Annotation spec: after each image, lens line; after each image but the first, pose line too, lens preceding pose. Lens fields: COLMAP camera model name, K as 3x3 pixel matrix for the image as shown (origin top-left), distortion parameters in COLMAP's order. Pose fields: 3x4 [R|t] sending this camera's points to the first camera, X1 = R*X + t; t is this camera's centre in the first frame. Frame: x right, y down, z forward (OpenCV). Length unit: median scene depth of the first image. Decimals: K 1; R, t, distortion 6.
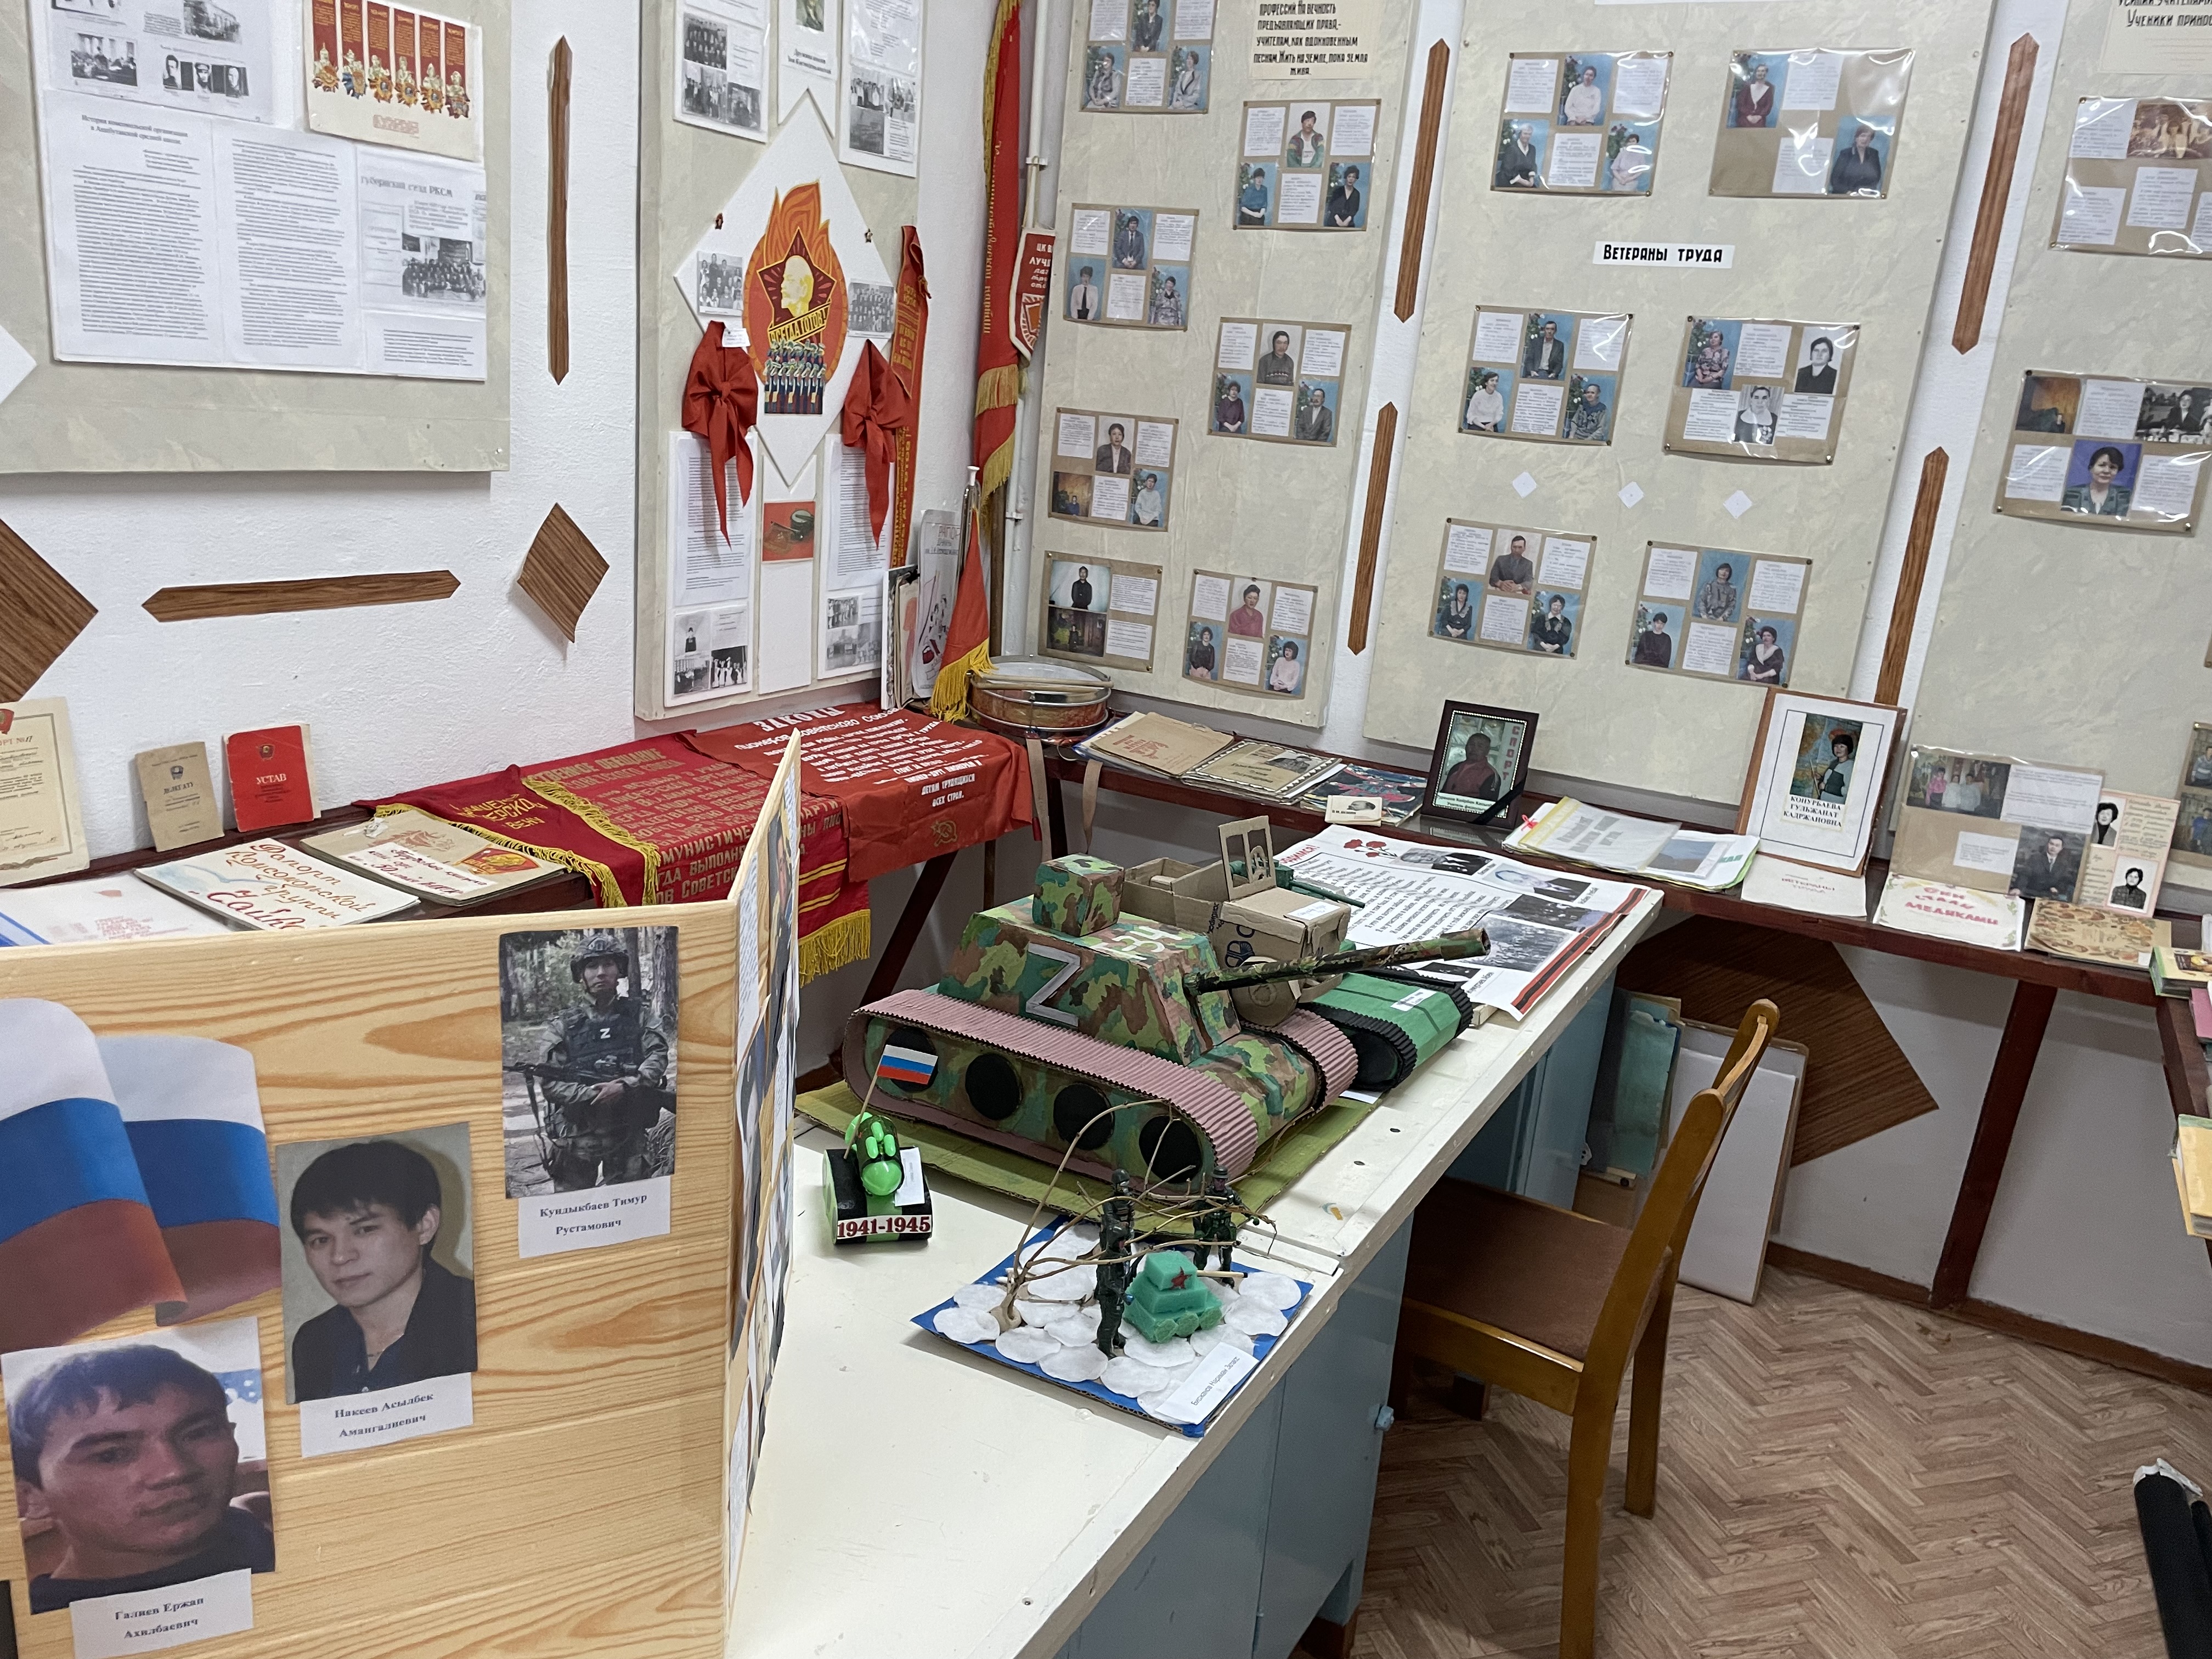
lens RADIAL K [[1642.5, 0, 1120.6], [0, 1642.5, 842.0], [0, 0, 1]] dist [0.083091, -0.107443]
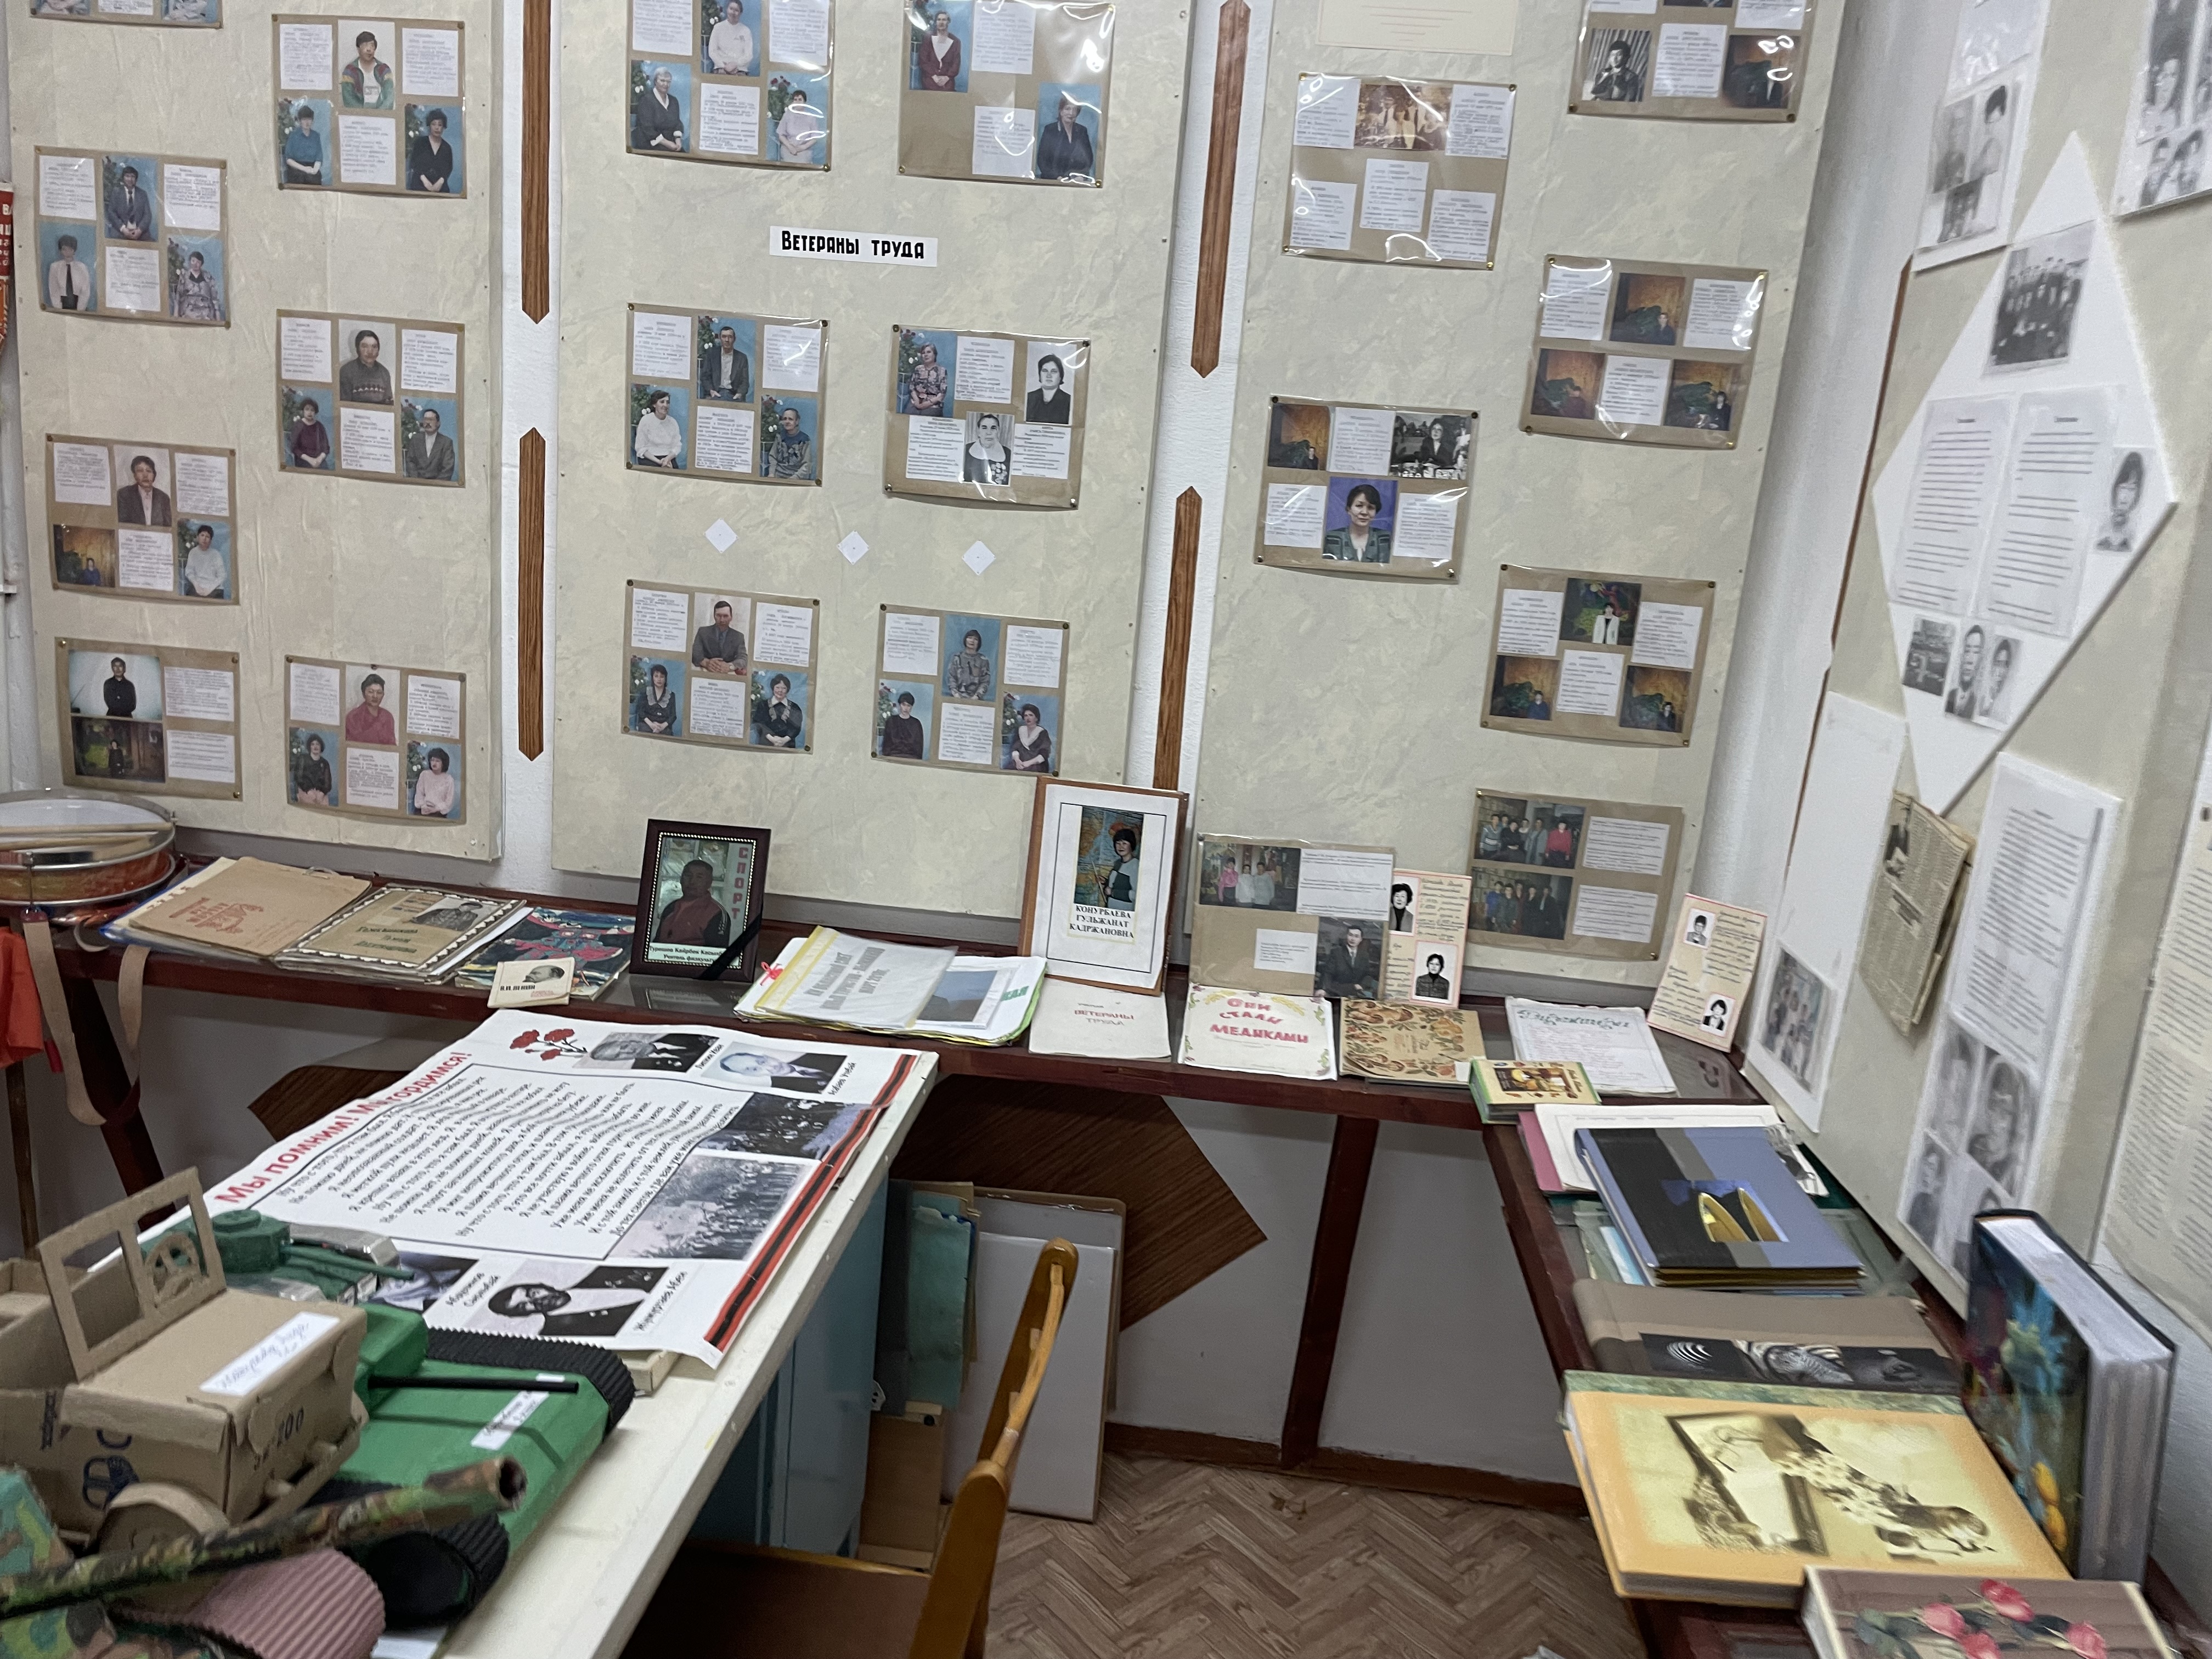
lens RADIAL K [[1642.5, 0, 1112.4], [0, 1642.5, 849.9], [0, 0, 1]] dist [0.083091, -0.107443]
pose [[0.920726, -0.099774, 0.377239, 0.111124], [0.102361, 0.994659, 0.013241, -0.063657], [-0.376546, 0.026423, 0.926021, 0.225652]]
